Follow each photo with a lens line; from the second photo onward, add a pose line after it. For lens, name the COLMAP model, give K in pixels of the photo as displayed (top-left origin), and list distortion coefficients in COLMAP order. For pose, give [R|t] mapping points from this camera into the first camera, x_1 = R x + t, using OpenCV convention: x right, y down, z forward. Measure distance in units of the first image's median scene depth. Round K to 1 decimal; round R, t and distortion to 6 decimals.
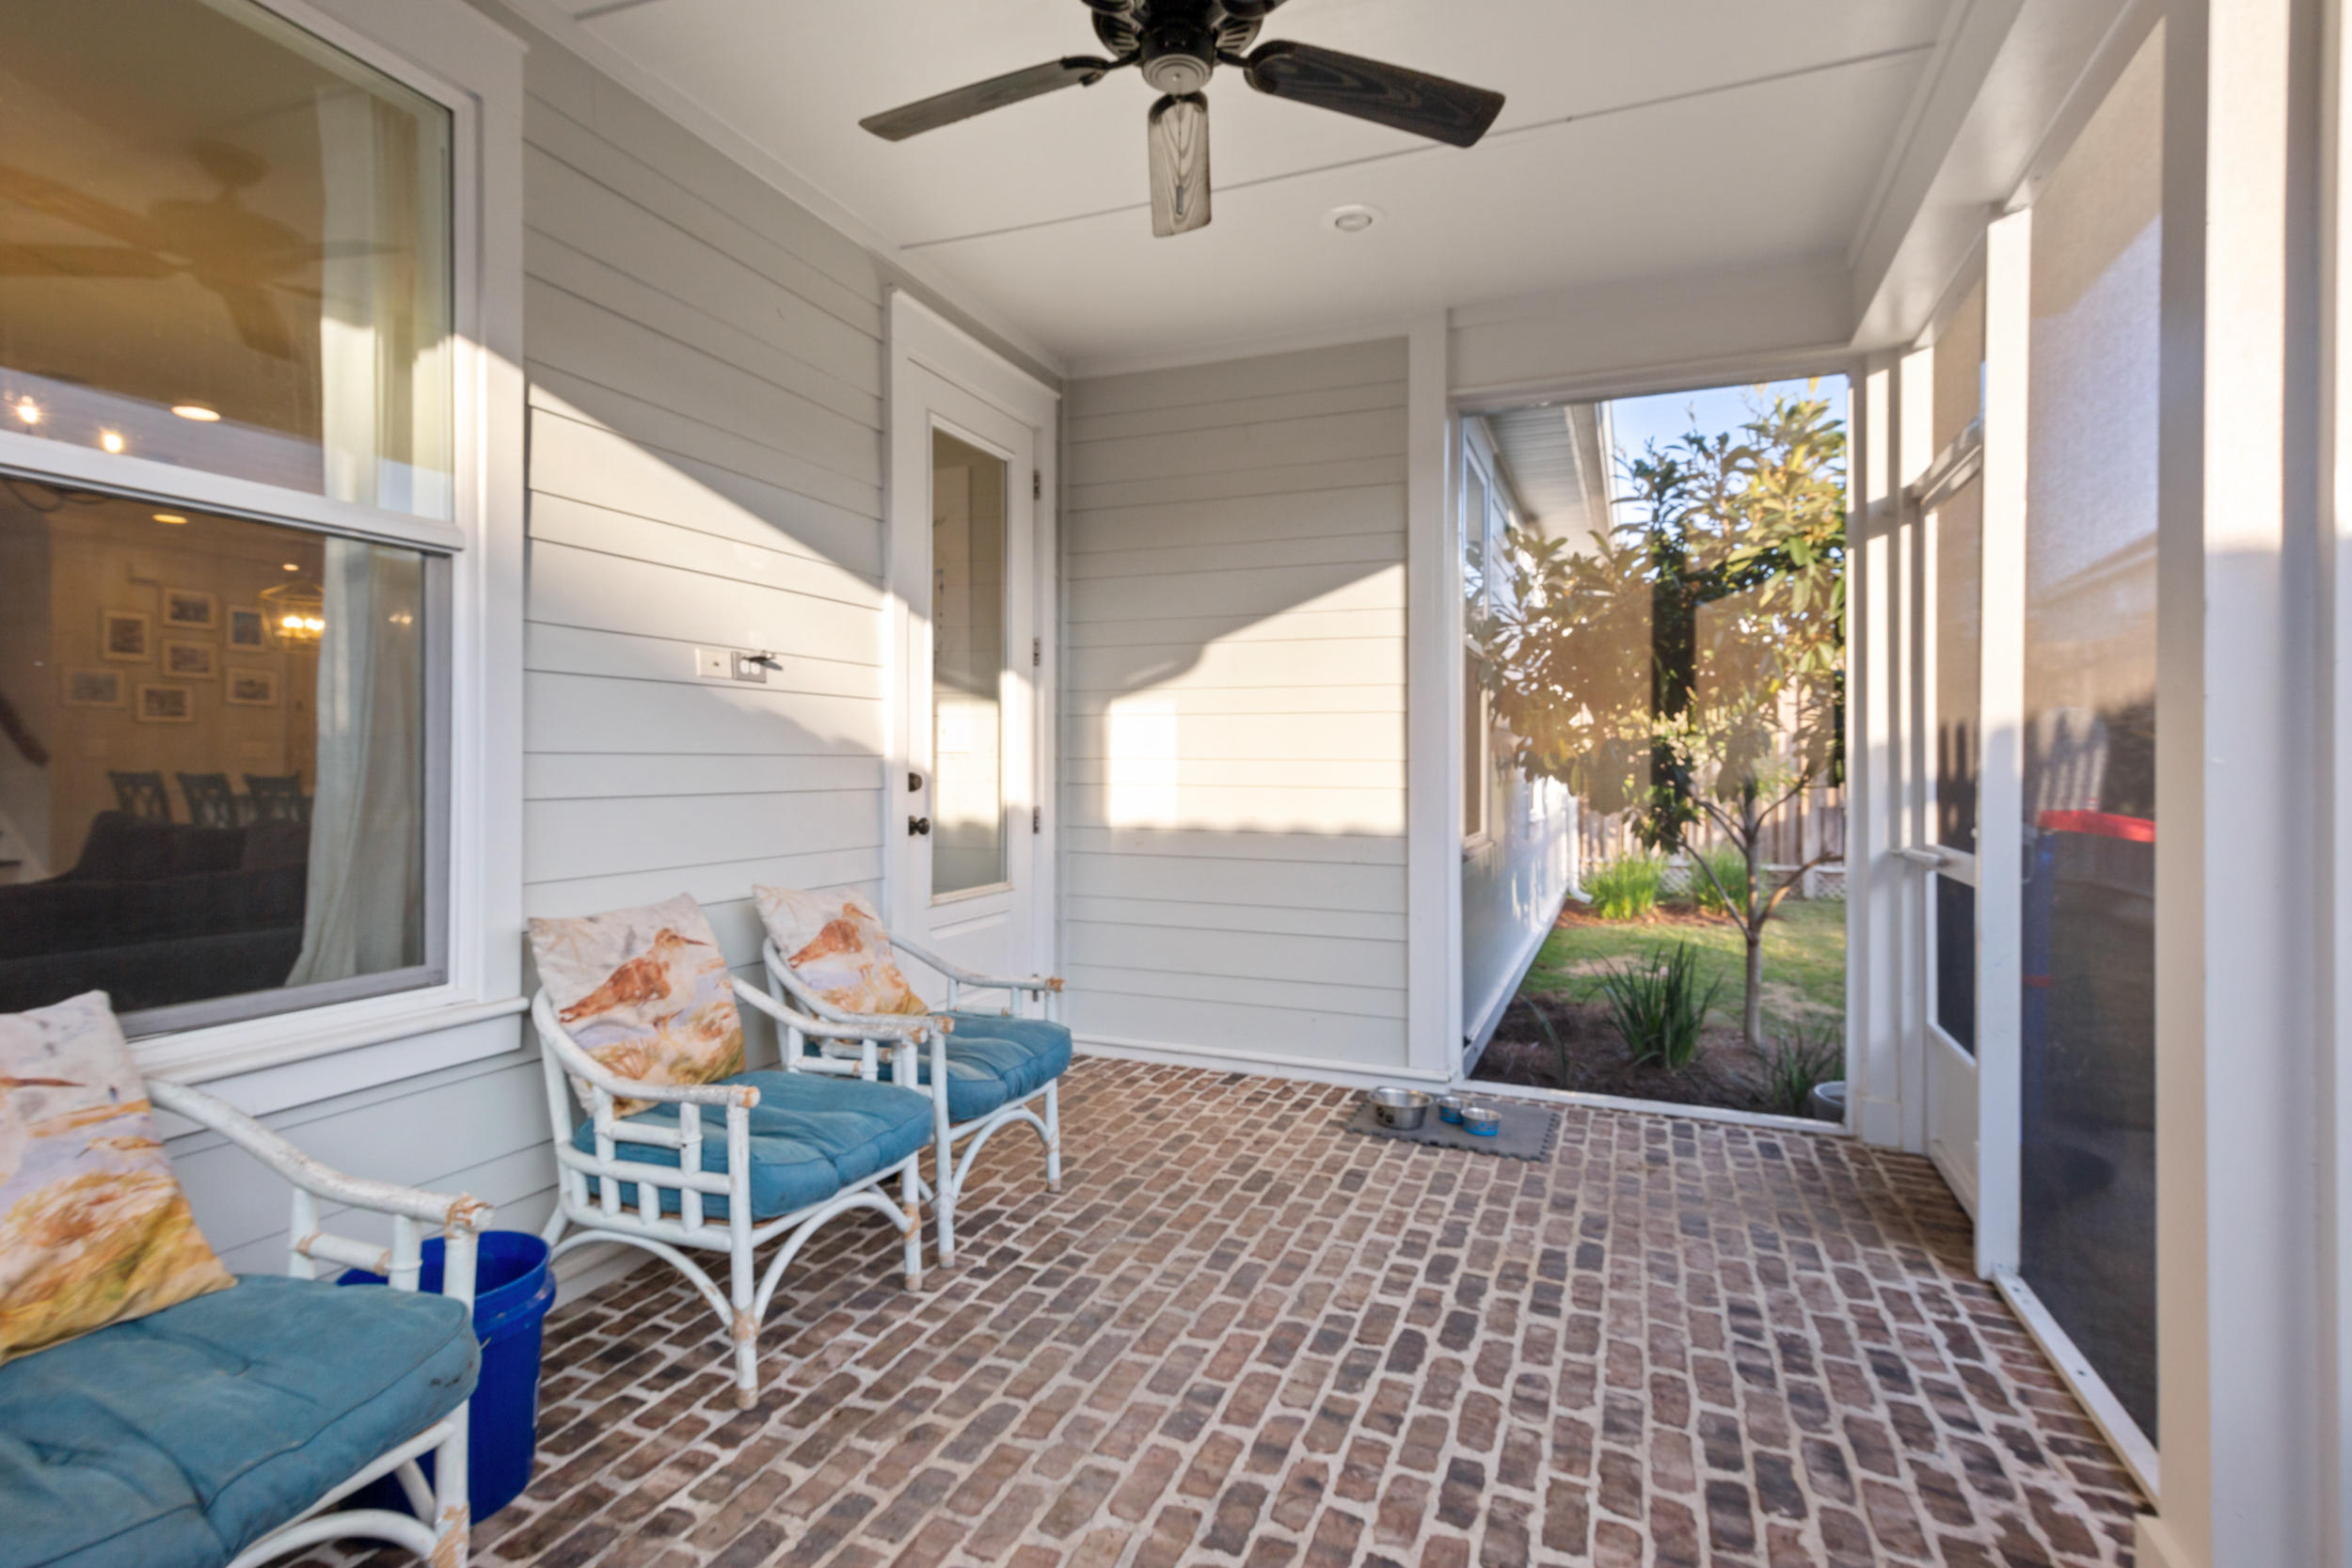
lens RADIAL K [[1153.5, 0, 1174.4], [0, 1153.5, 750.2], [0, 0, 1]] dist [0.025105, -0.001116]
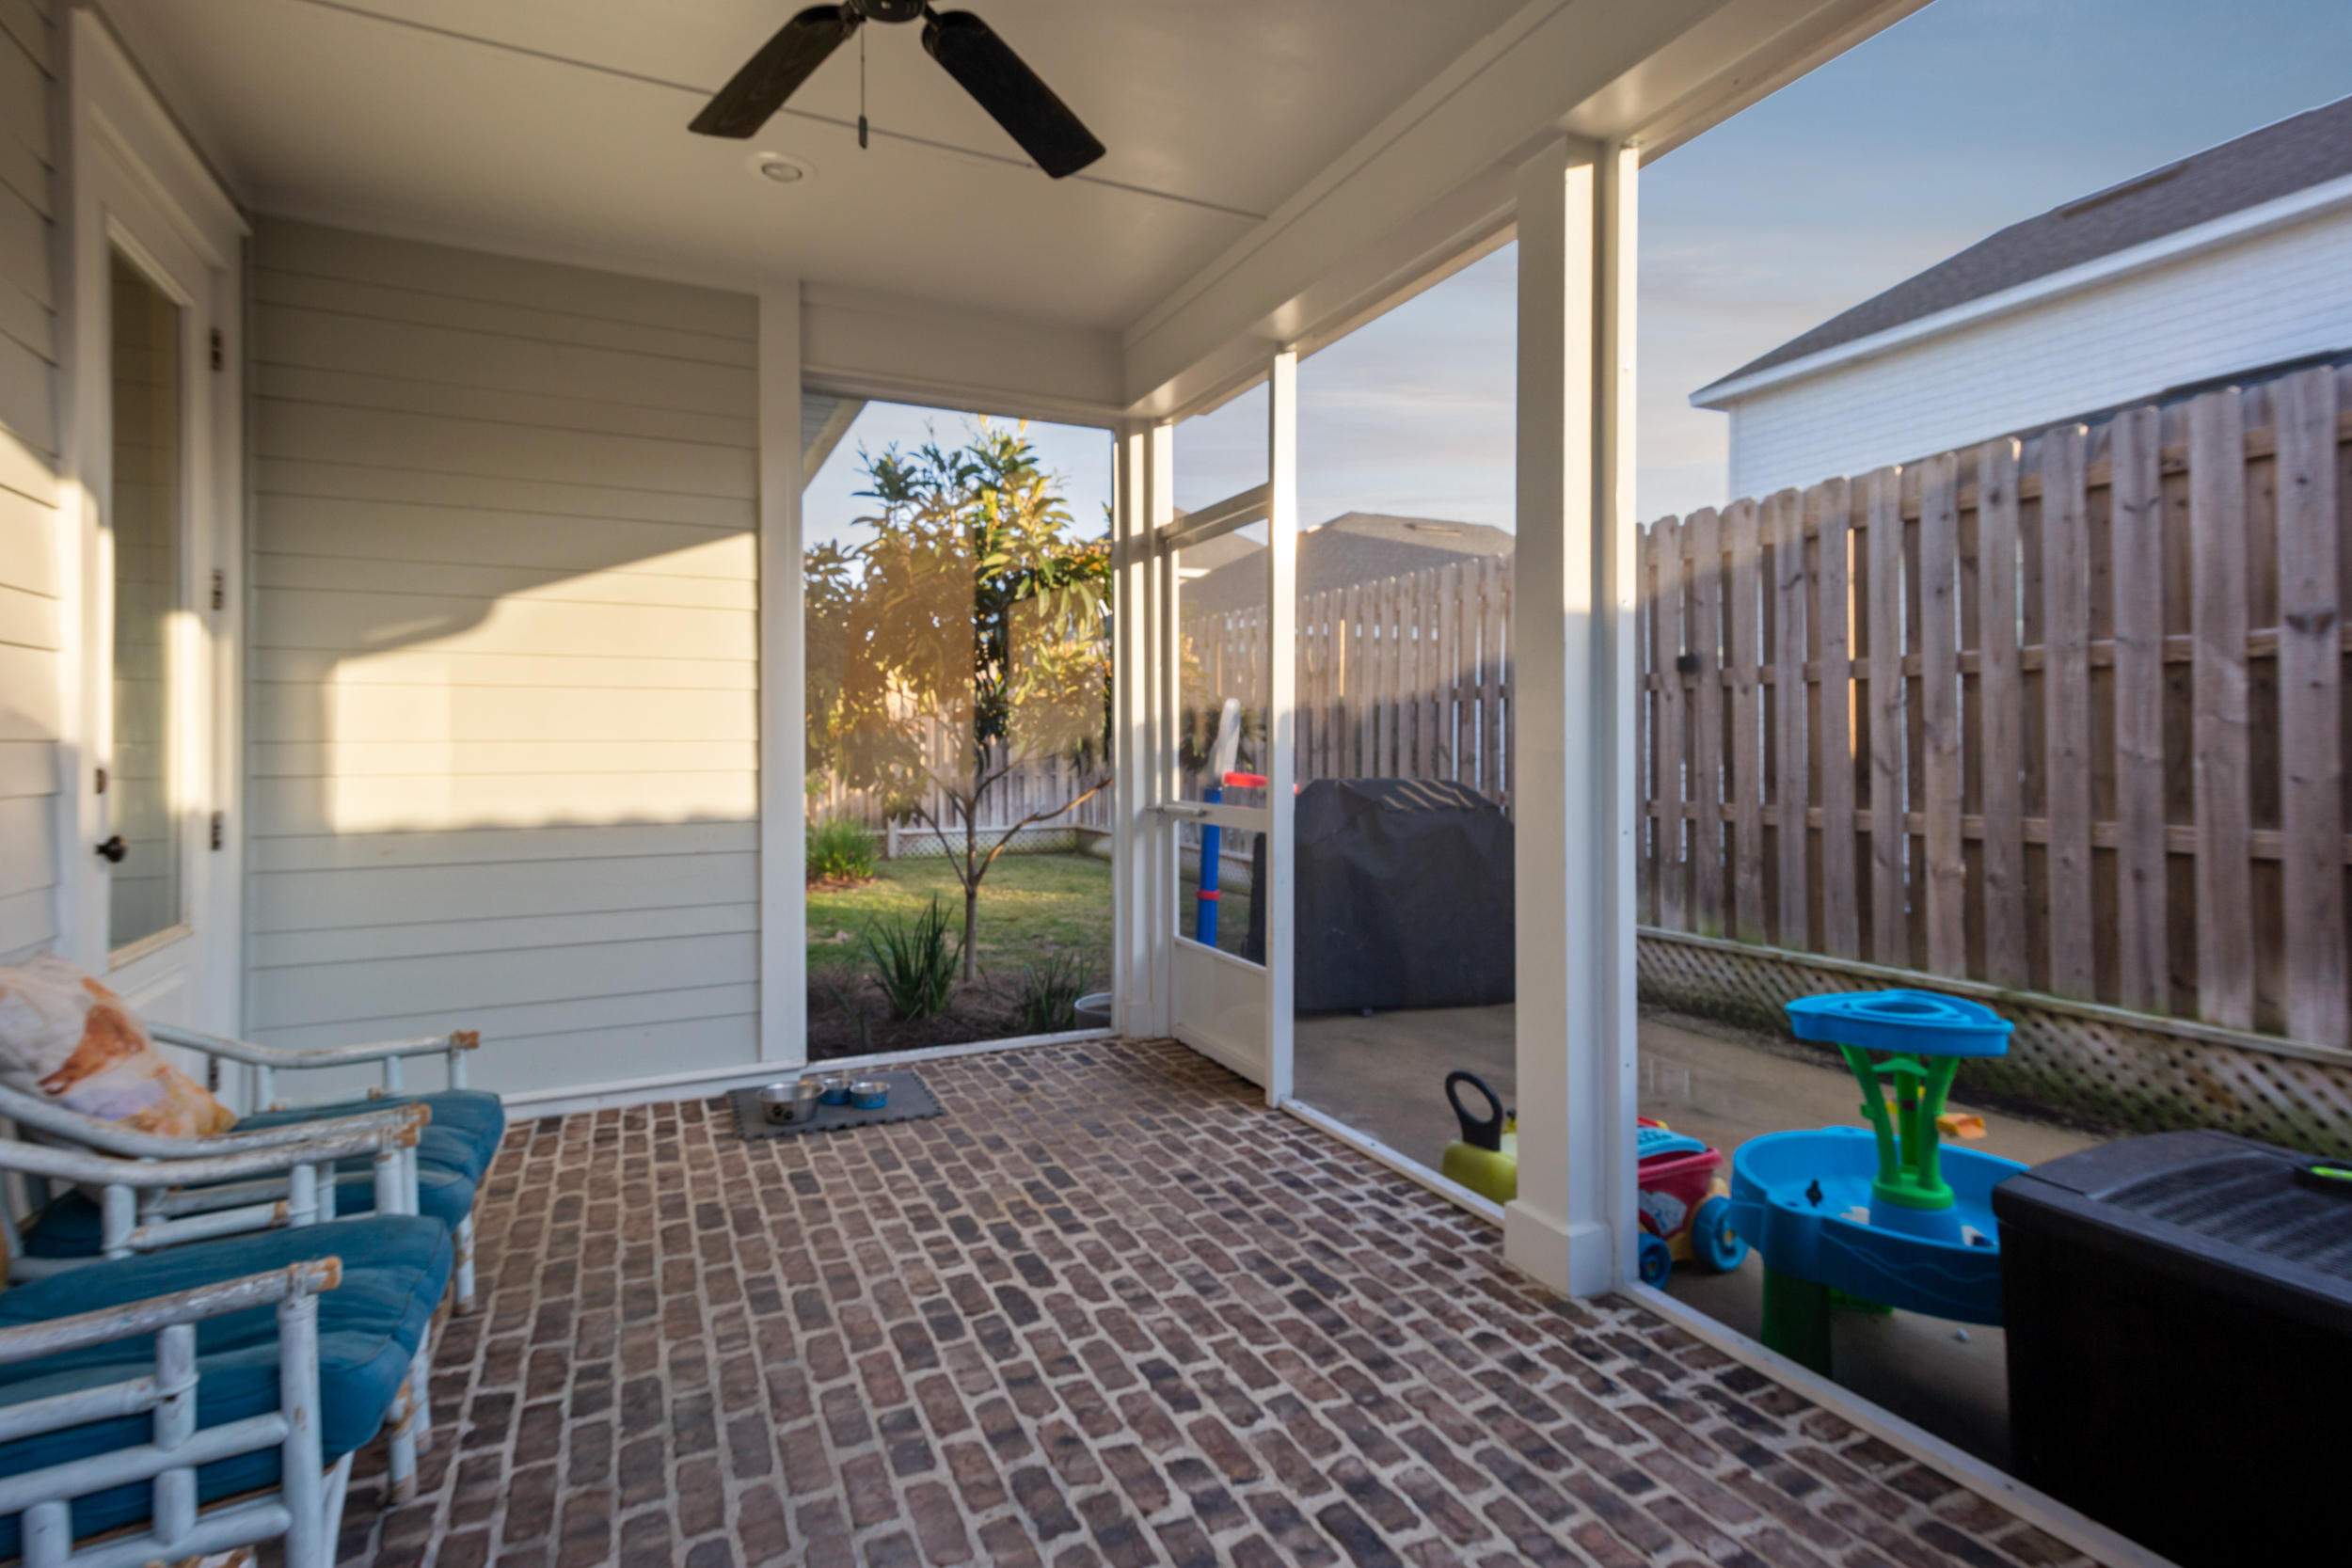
lens RADIAL K [[1139.1, 0, 1173.3], [0, 1139.1, 723.5], [0, 0, 1]] dist [0.022537, 0.000188]
pose [[0.675212, 0.002735, 0.737619, -0.405736], [-0.000153, 0.999994, -0.003567, -0.002865], [-0.737624, 0.002296, 0.675208, 0.170005]]
